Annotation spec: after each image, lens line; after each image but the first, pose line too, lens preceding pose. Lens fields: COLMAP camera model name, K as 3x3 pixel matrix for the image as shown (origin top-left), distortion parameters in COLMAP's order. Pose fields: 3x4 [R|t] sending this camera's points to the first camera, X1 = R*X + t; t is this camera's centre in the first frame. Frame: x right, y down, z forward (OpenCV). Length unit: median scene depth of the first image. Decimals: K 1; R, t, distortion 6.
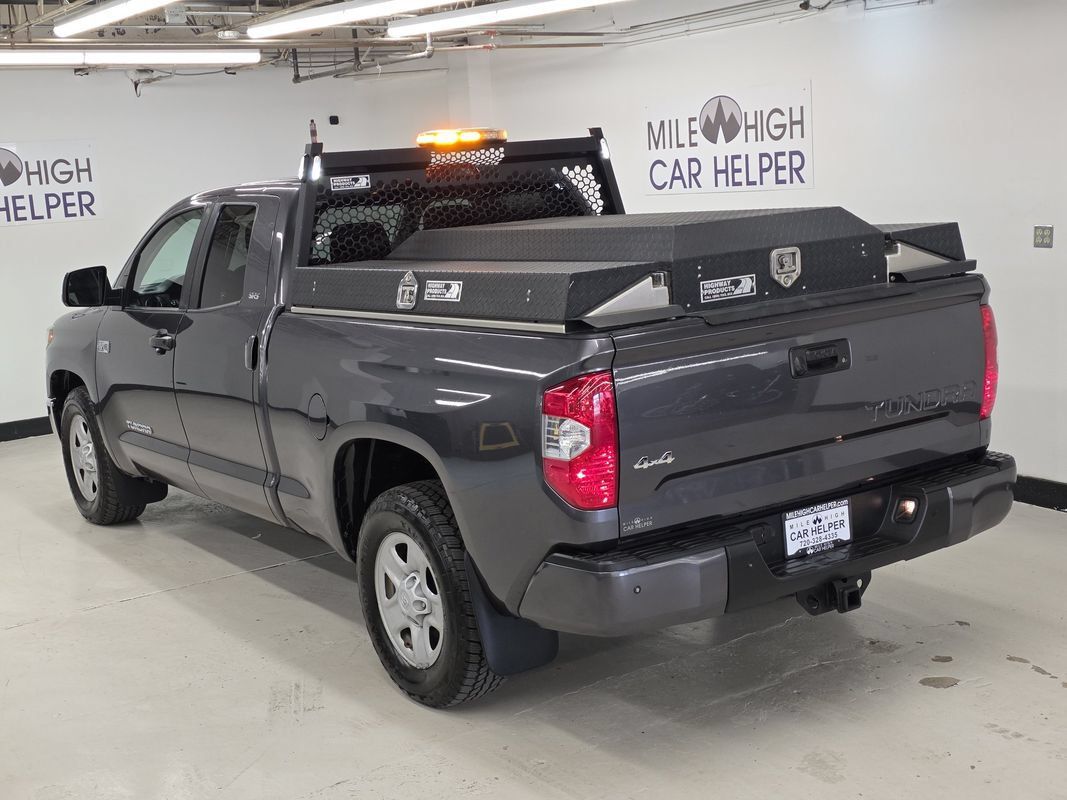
lens RADIAL K [[1500.3, 0, 548.4], [0, 1500.3, 417.2], [0, 0, 1]] dist [0.113148, -0.112198]
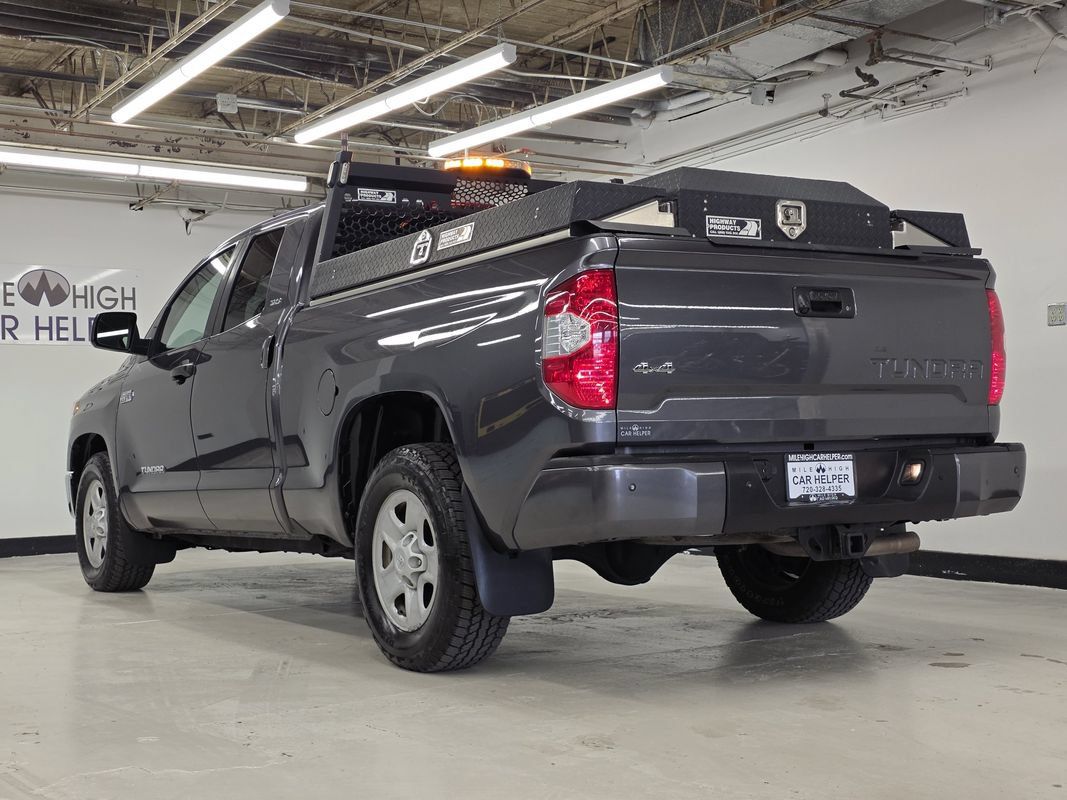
lens RADIAL K [[1502.7, 0, 561.0], [0, 1502.7, 400.3], [0, 0, 1]] dist [0.103477, -0.068303]
pose [[0.999024, 0.038660, -0.021358, 0.026174], [-0.042227, 0.977790, -0.205287, 0.220520], [0.012947, 0.205989, 0.978469, 0.020678]]
